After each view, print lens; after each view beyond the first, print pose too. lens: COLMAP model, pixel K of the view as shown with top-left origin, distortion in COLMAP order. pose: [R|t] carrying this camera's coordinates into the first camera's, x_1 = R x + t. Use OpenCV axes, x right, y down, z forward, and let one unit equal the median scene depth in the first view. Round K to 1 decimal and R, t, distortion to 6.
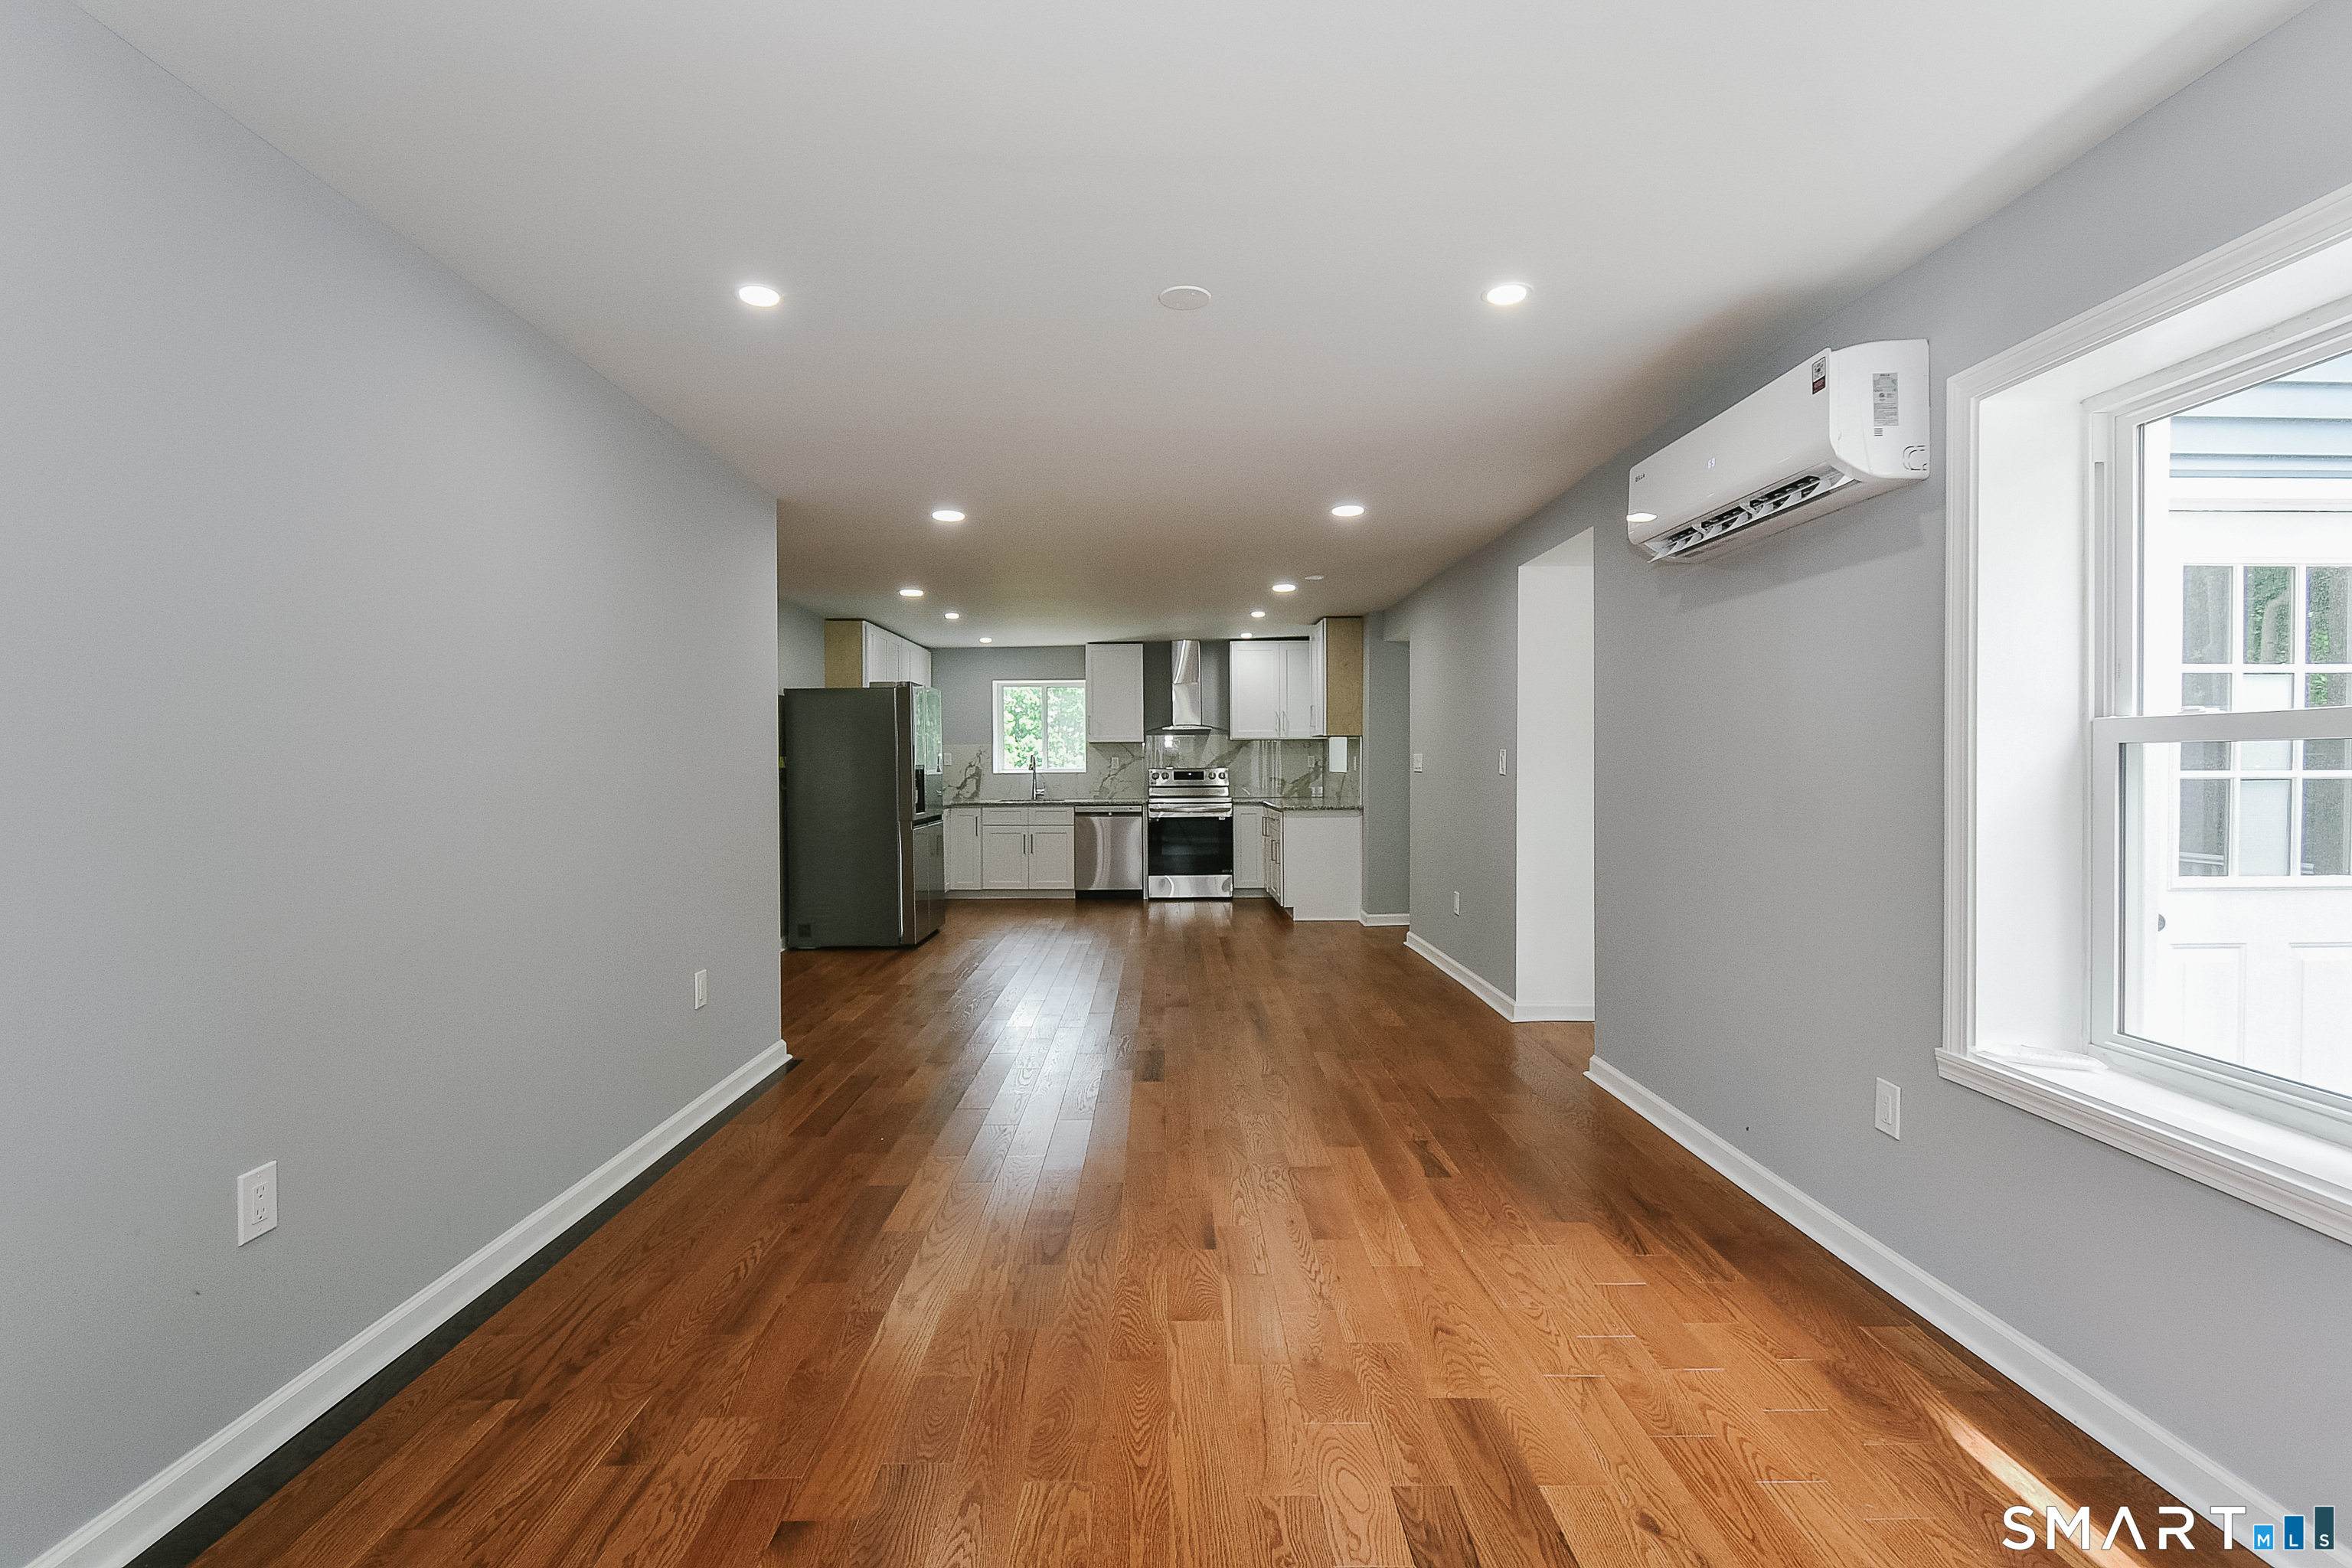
lens RADIAL K [[1059.8, 0, 1182.9], [0, 1059.8, 776.5], [0, 0, 1]] dist [0.007748, -0.004637]
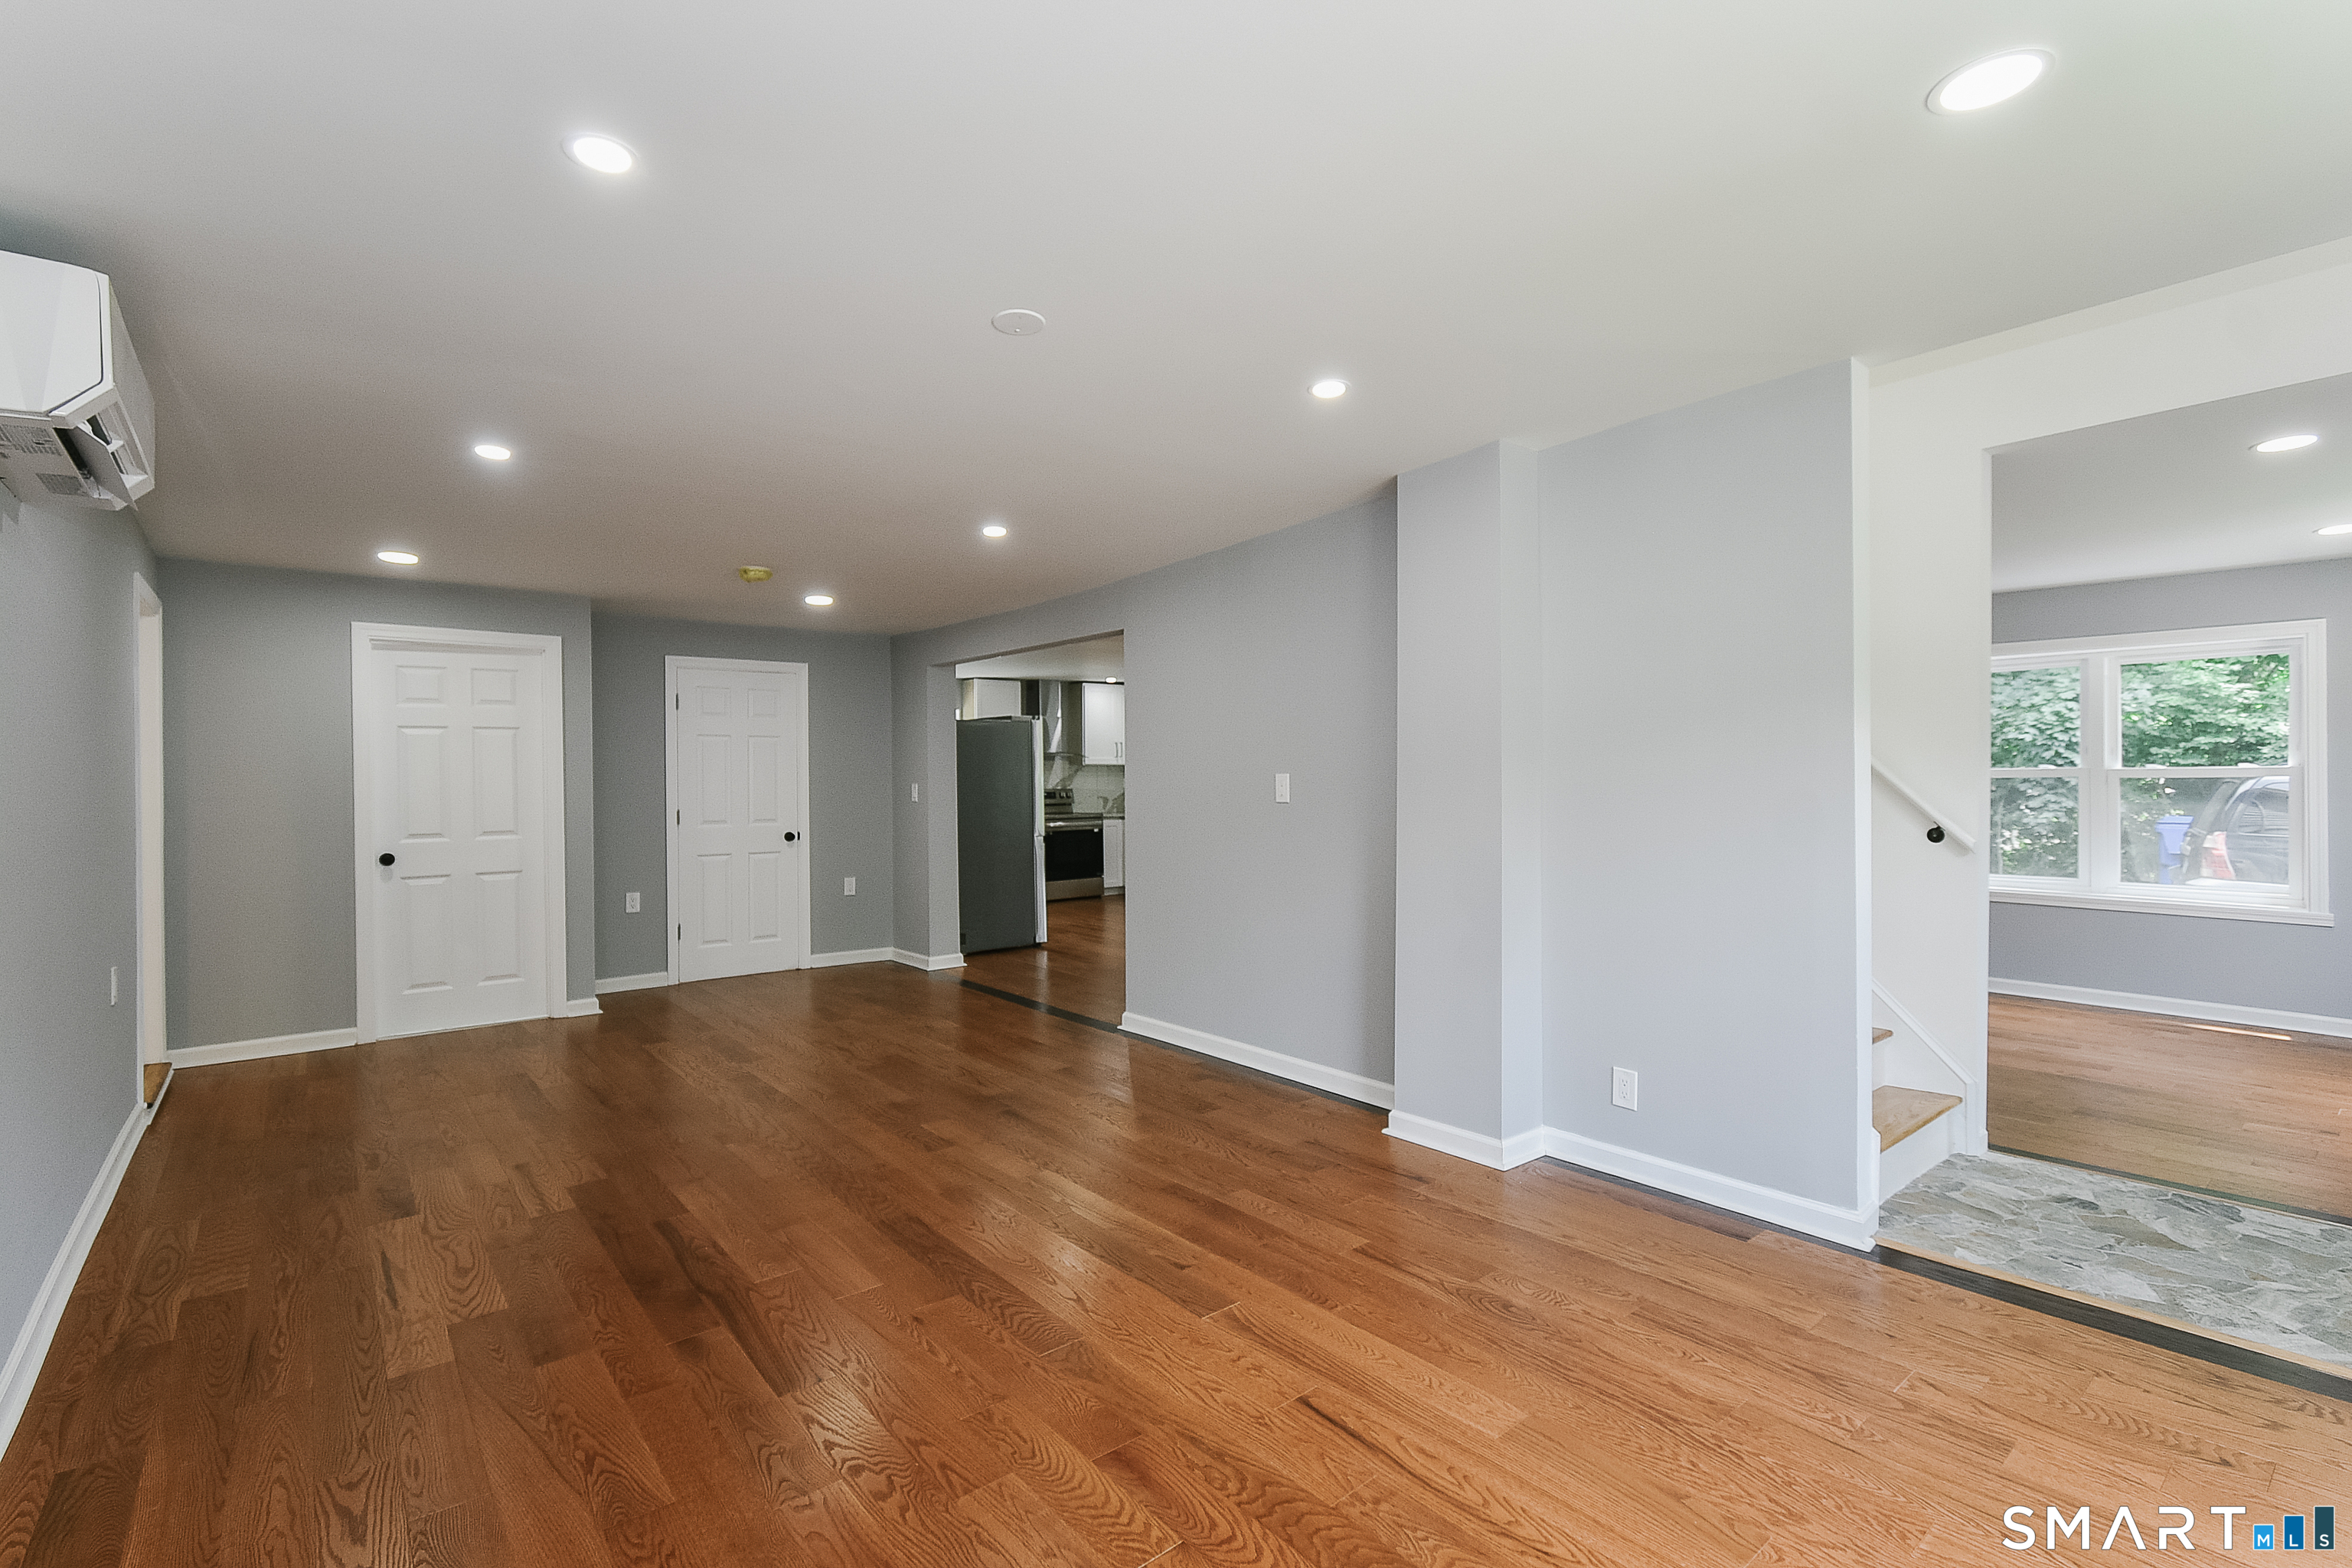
lens RADIAL K [[1059.8, 0, 1208.3], [0, 1059.8, 783.2], [0, 0, 1]] dist [0.007748, -0.004637]
pose [[0.775610, -0.002113, 0.631209, -0.618496], [0.008984, 0.999930, -0.007691, -0.004133], [-0.631148, 0.011636, 0.775575, -0.009950]]
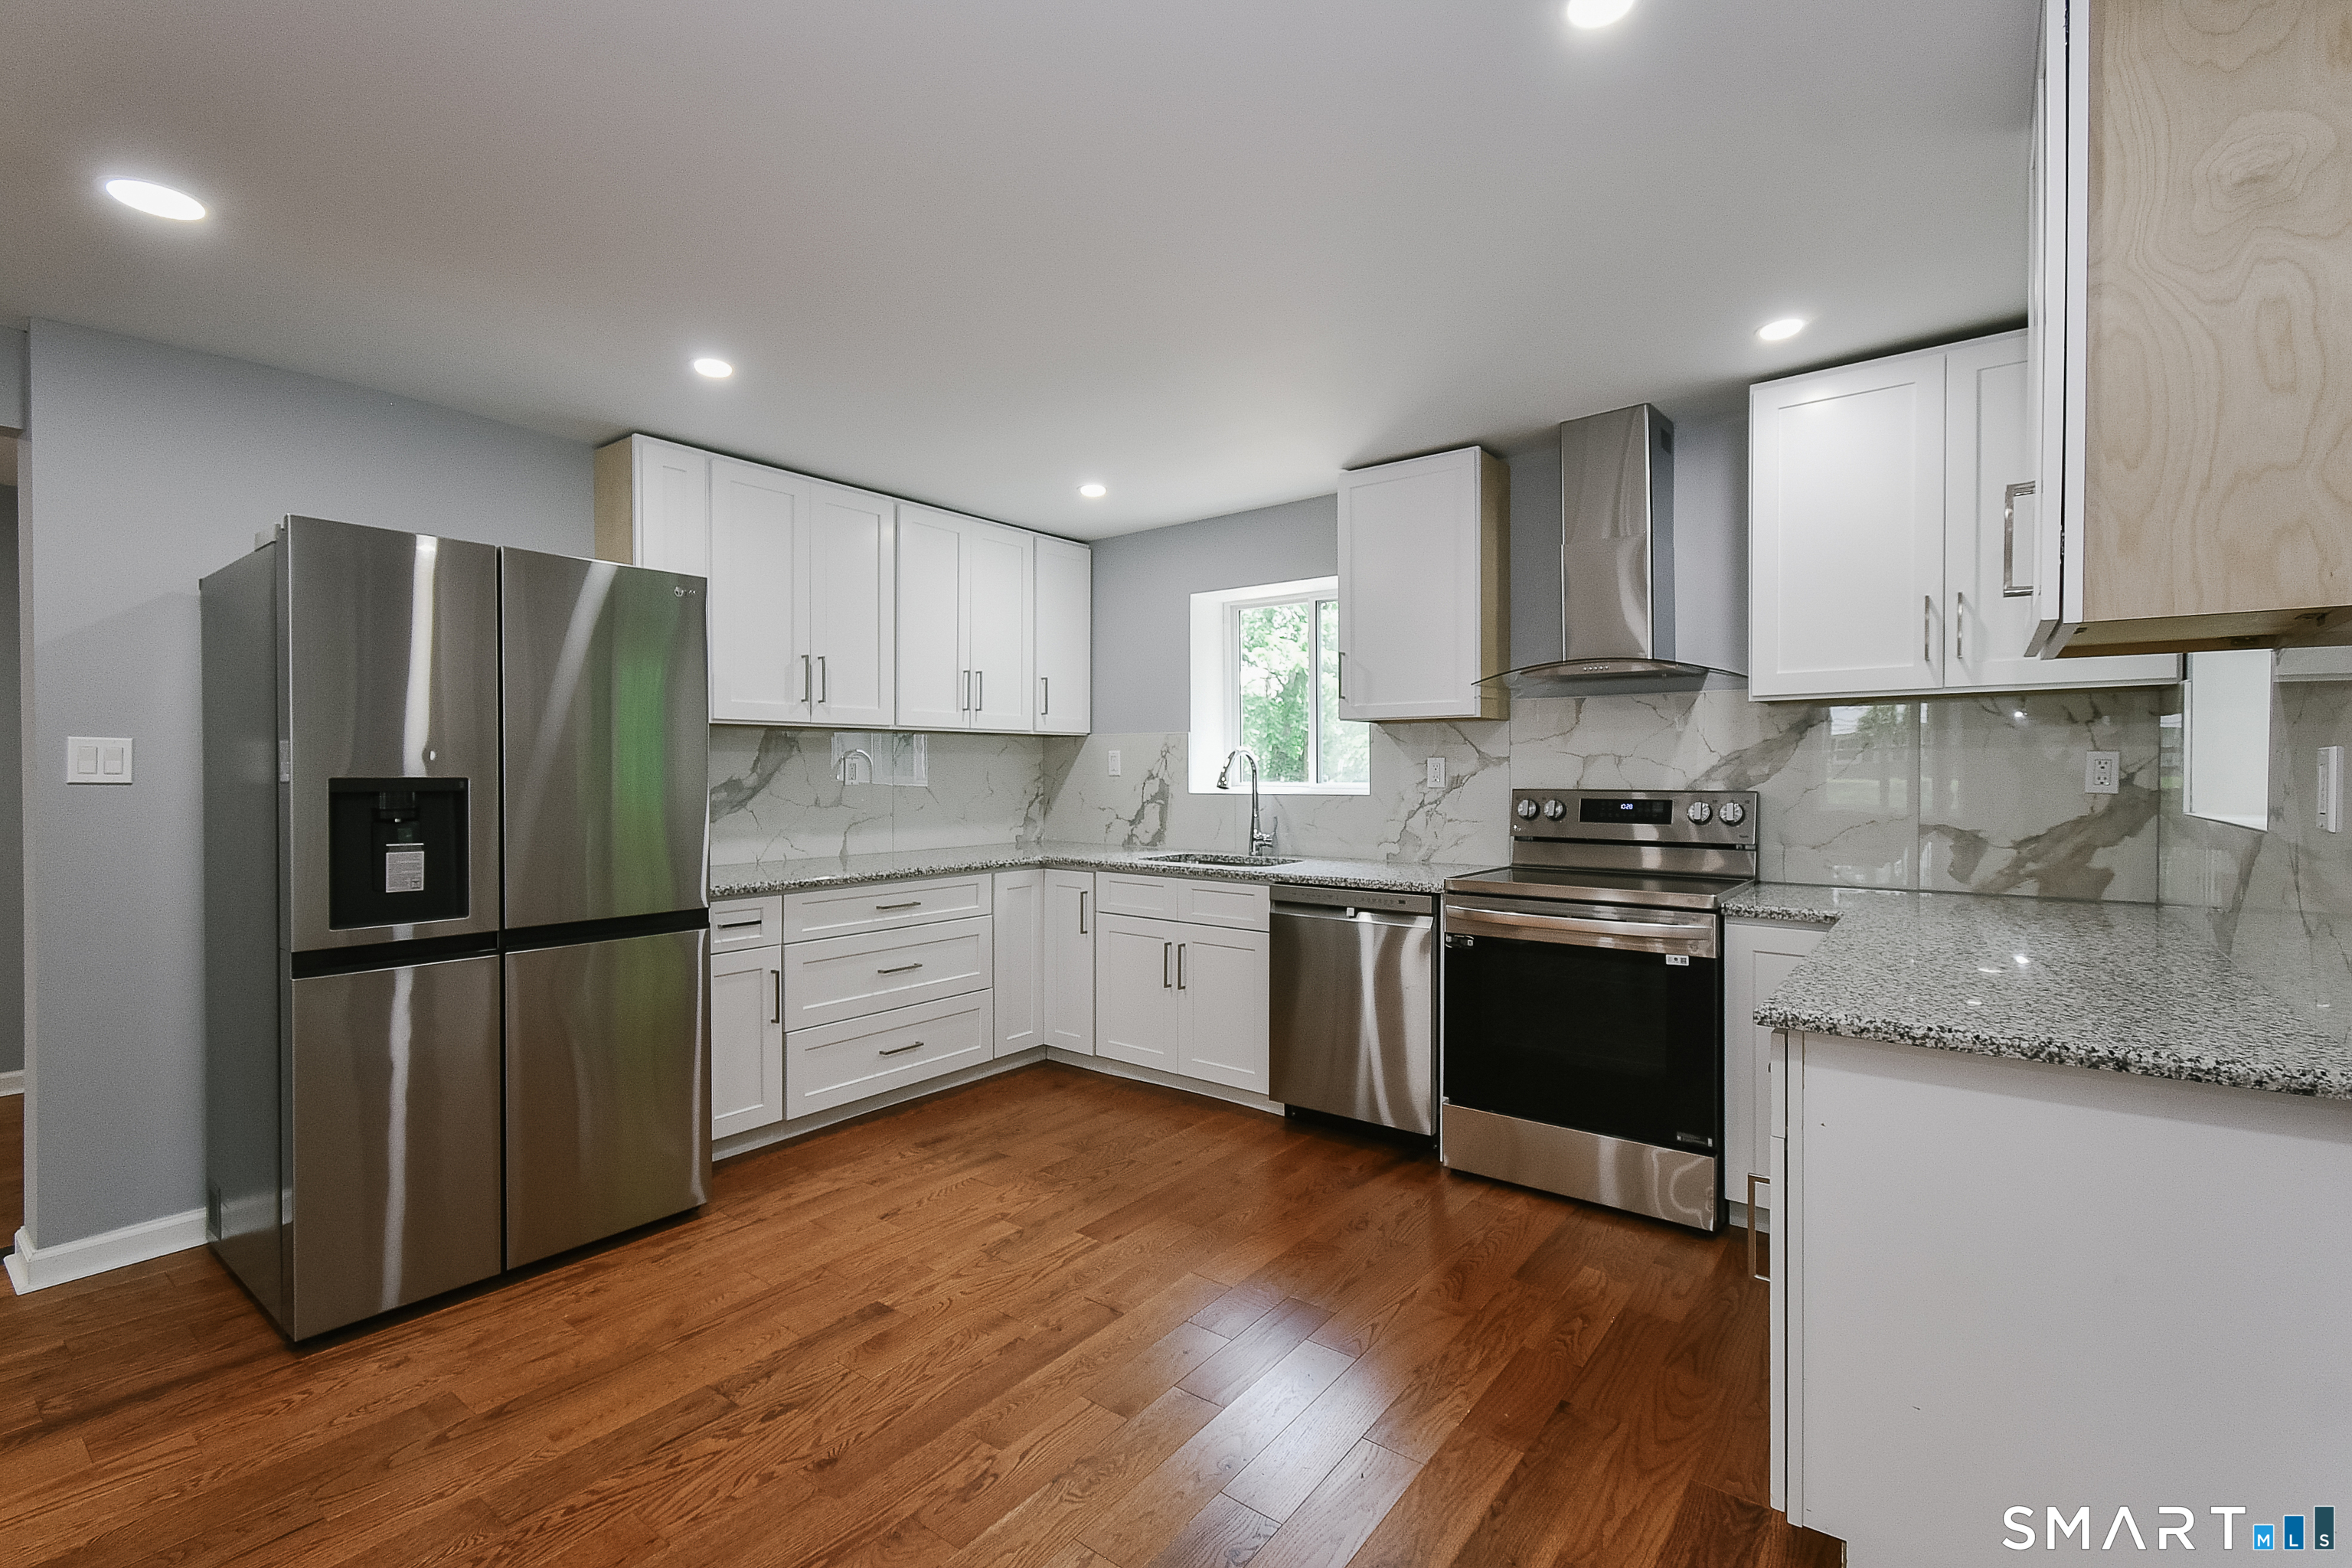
lens RADIAL K [[1059.8, 0, 1167.4], [0, 1059.8, 777.9], [0, 0, 1]] dist [0.007748, -0.004637]
pose [[0.779503, 0.010192, -0.626315, 0.111783], [-0.012373, 0.999923, 0.000872, -0.010781], [0.626276, 0.007070, 0.779569, 0.673112]]
